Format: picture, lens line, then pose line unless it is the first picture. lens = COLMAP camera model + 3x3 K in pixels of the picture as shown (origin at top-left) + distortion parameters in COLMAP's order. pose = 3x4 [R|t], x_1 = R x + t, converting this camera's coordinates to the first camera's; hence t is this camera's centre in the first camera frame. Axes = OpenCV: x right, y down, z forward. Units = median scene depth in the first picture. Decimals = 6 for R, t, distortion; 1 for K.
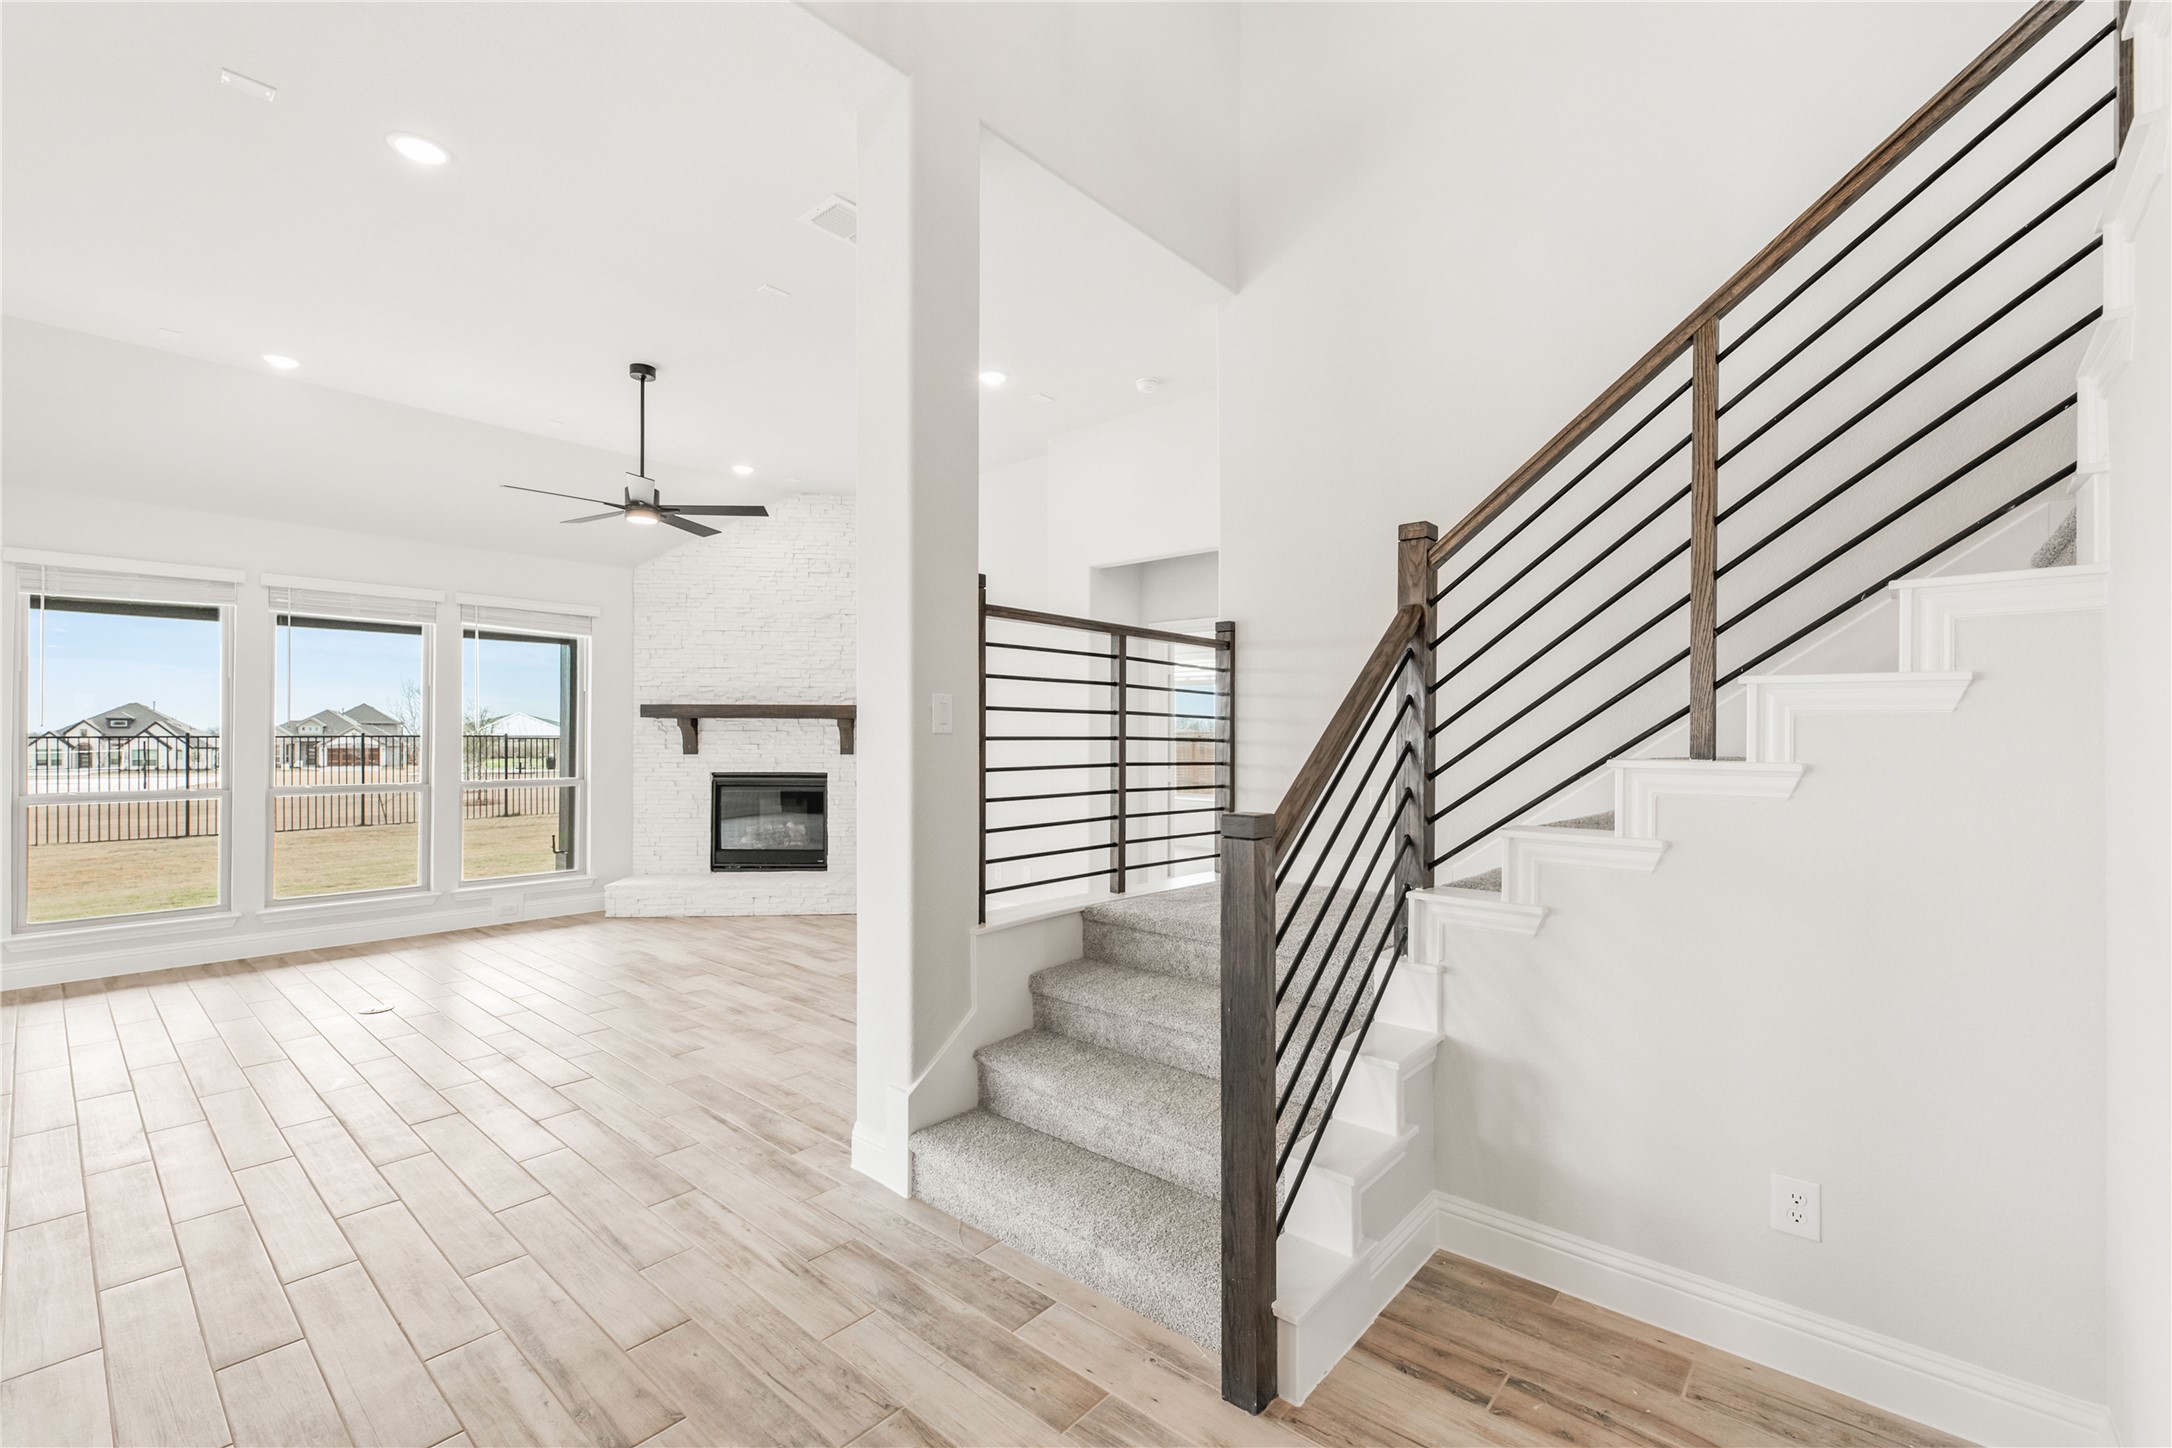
lens RADIAL K [[932.0, 0, 1086.0], [0, 932.0, 724.0], [0, 0, 1]] dist [0.008534, -0.000150]
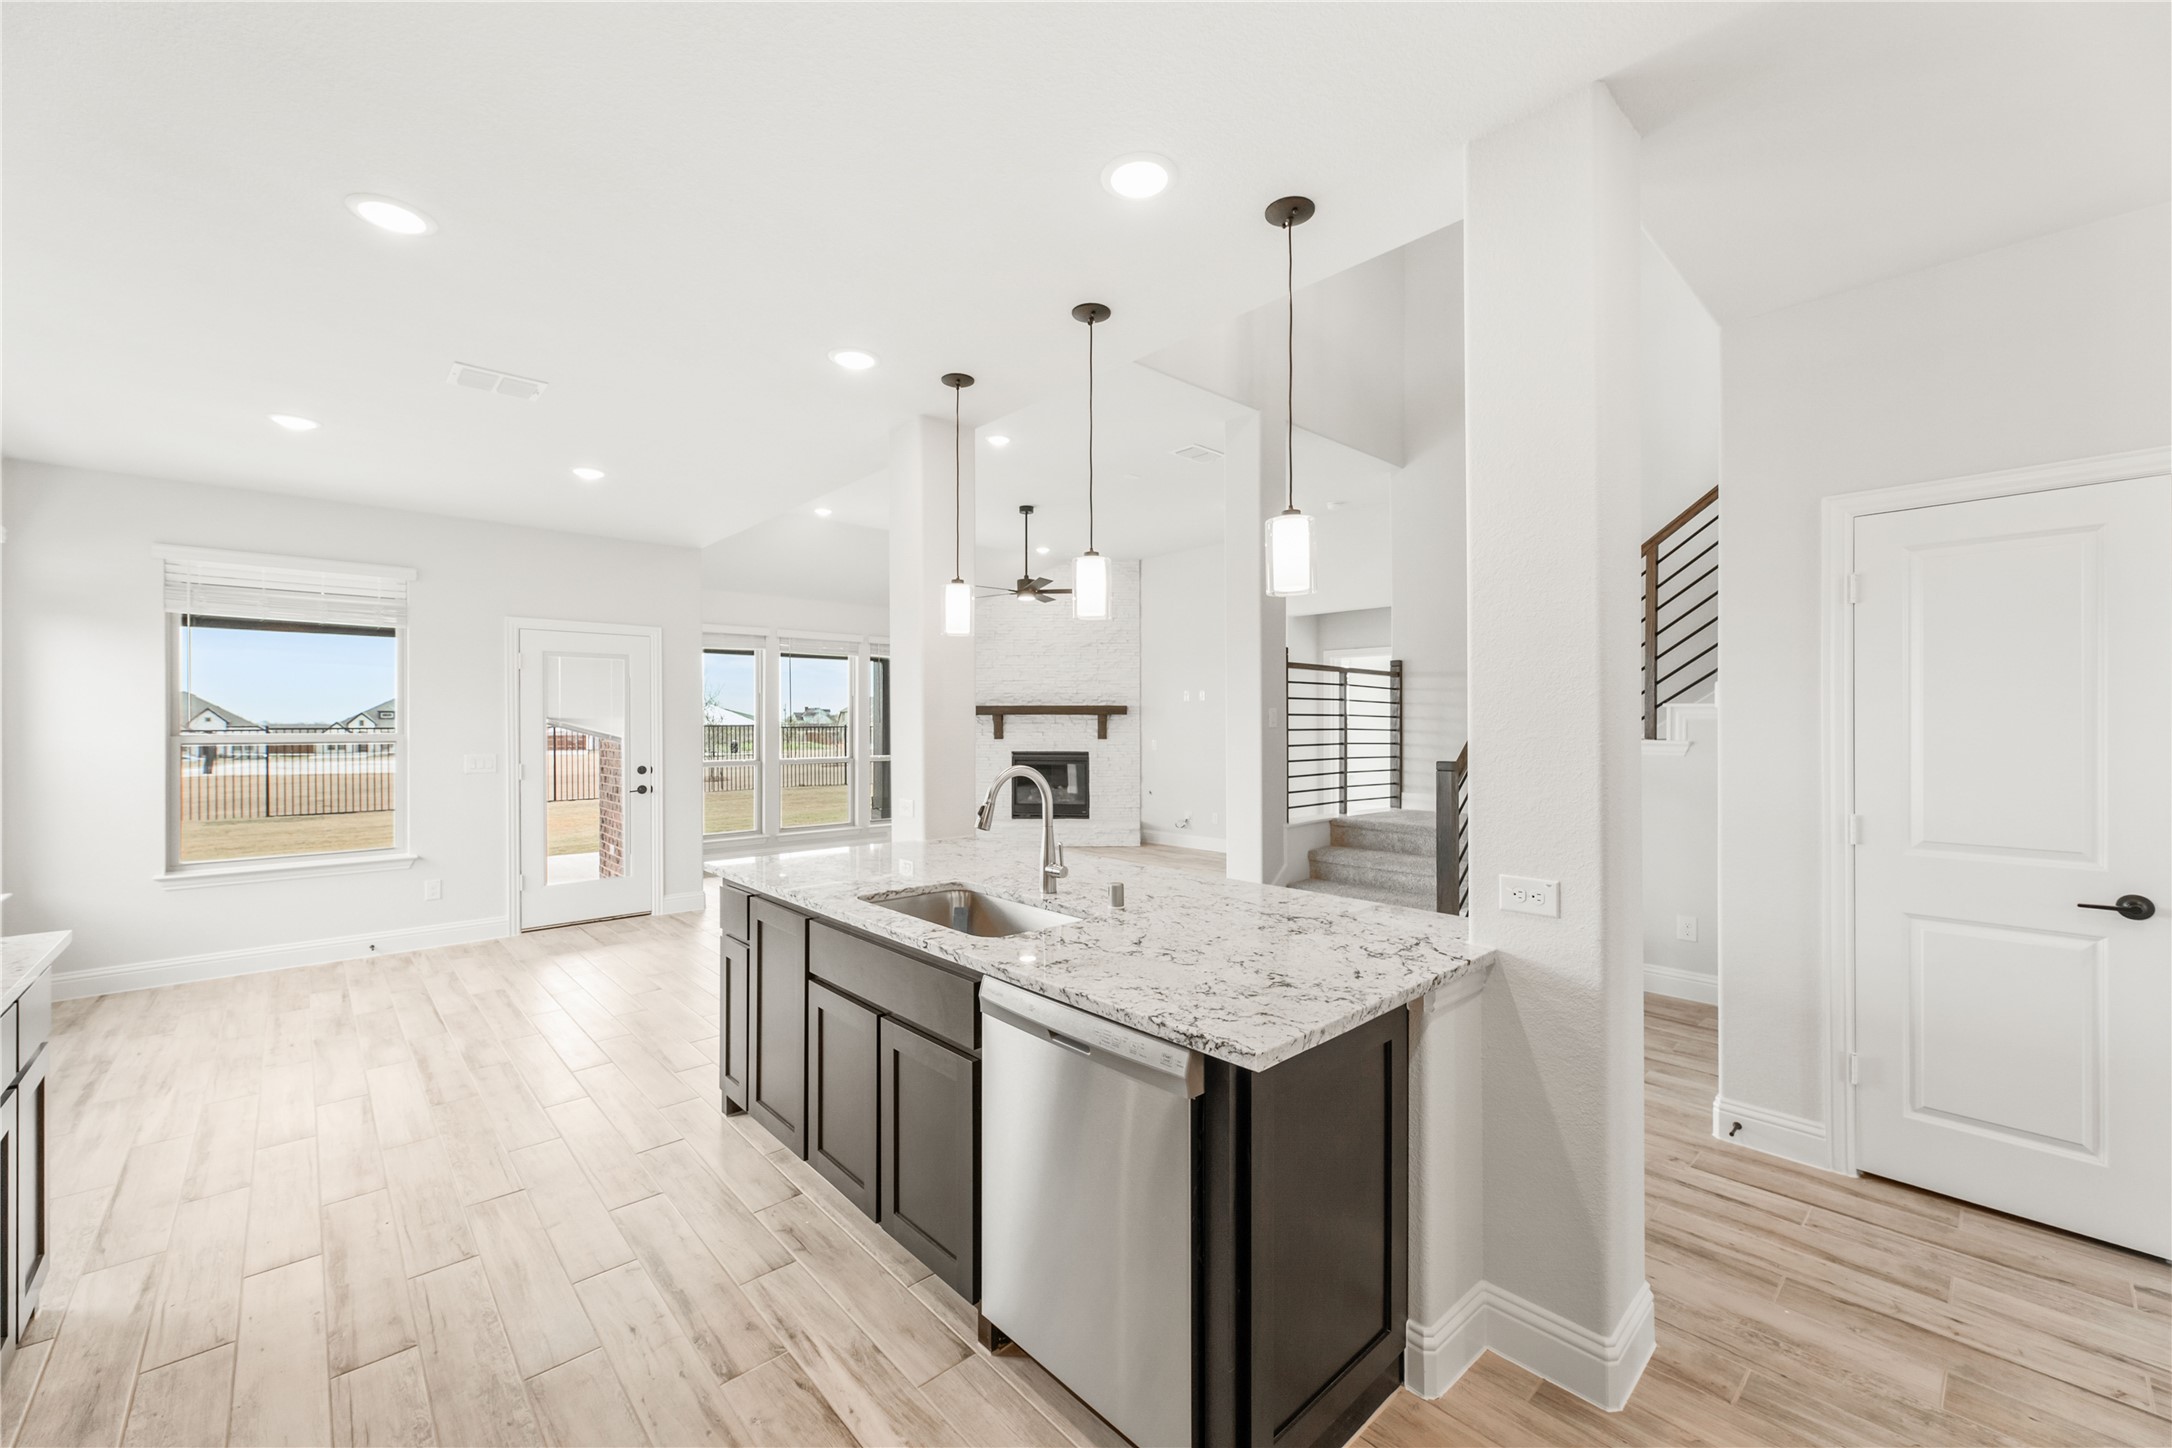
lens RADIAL K [[863.5, 0, 1086.0], [0, 863.5, 724.0], [0, 0, 1]] dist [0.000865, 0.000012]
pose [[0.994285, -0.004268, -0.106669, -0.205864], [0.005832, 0.999880, 0.014351, -0.015908], [0.106595, -0.014891, 0.994191, -0.528468]]
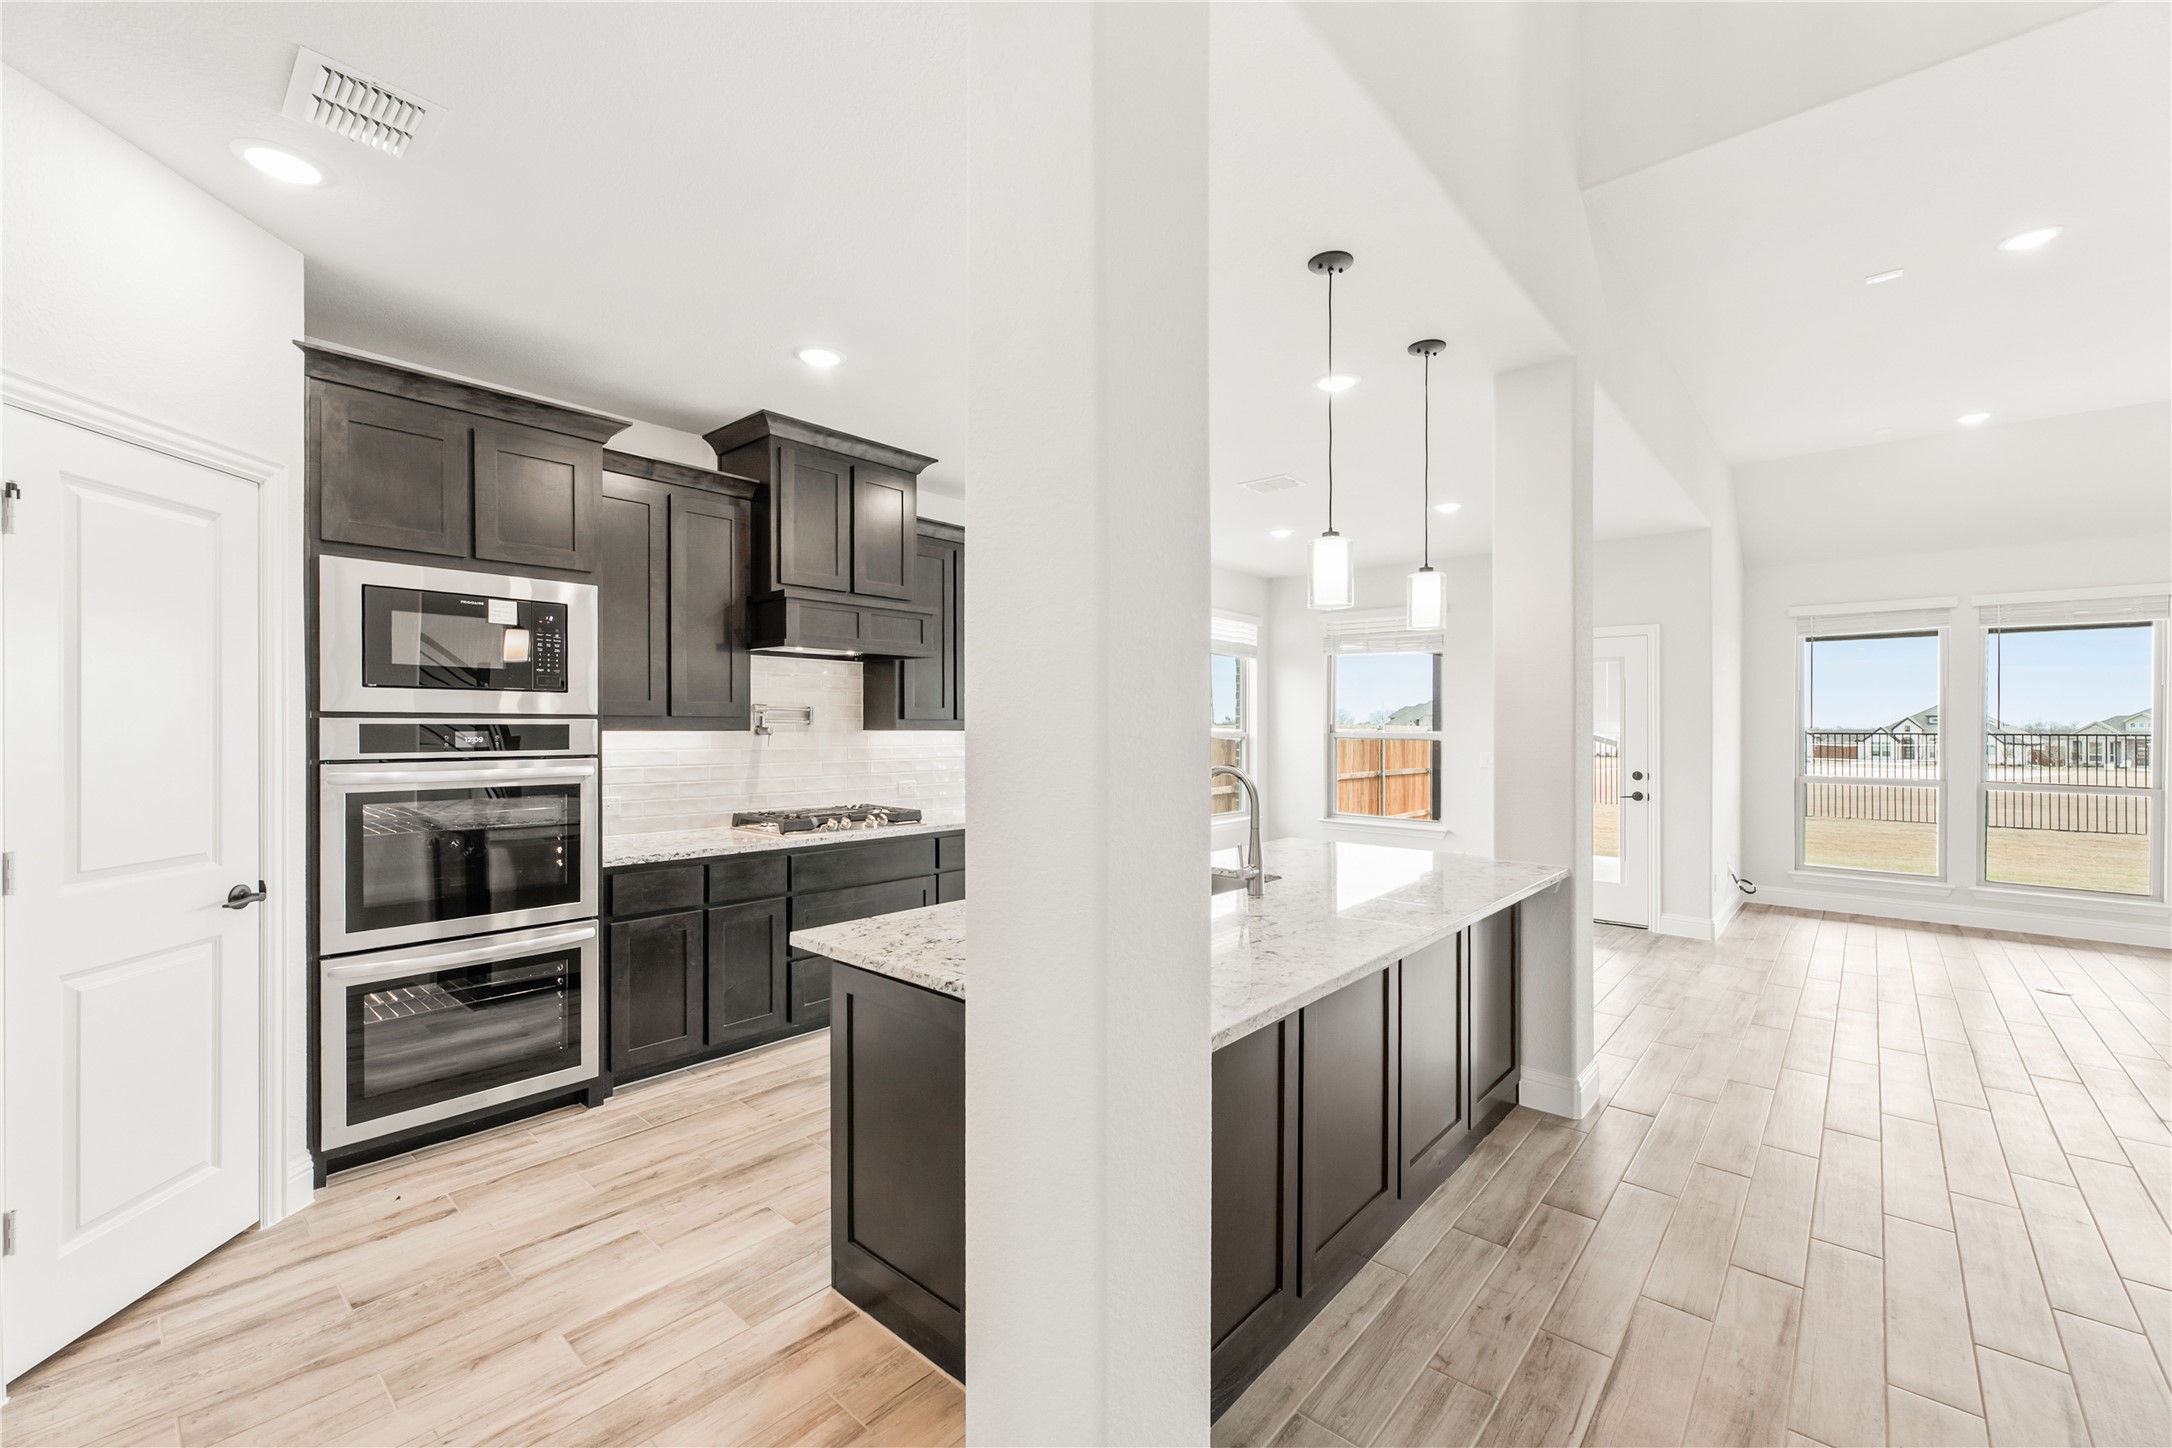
lens RADIAL K [[881.8, 0, 1086.0], [0, 881.8, 724.0], [0, 0, 1]] dist [0.000569, 0.000054]
pose [[0.002364, -0.002019, -0.999995, 0.245662], [0.005908, 0.999981, -0.002005, -0.008831], [0.999980, -0.005904, 0.002375, -0.115184]]
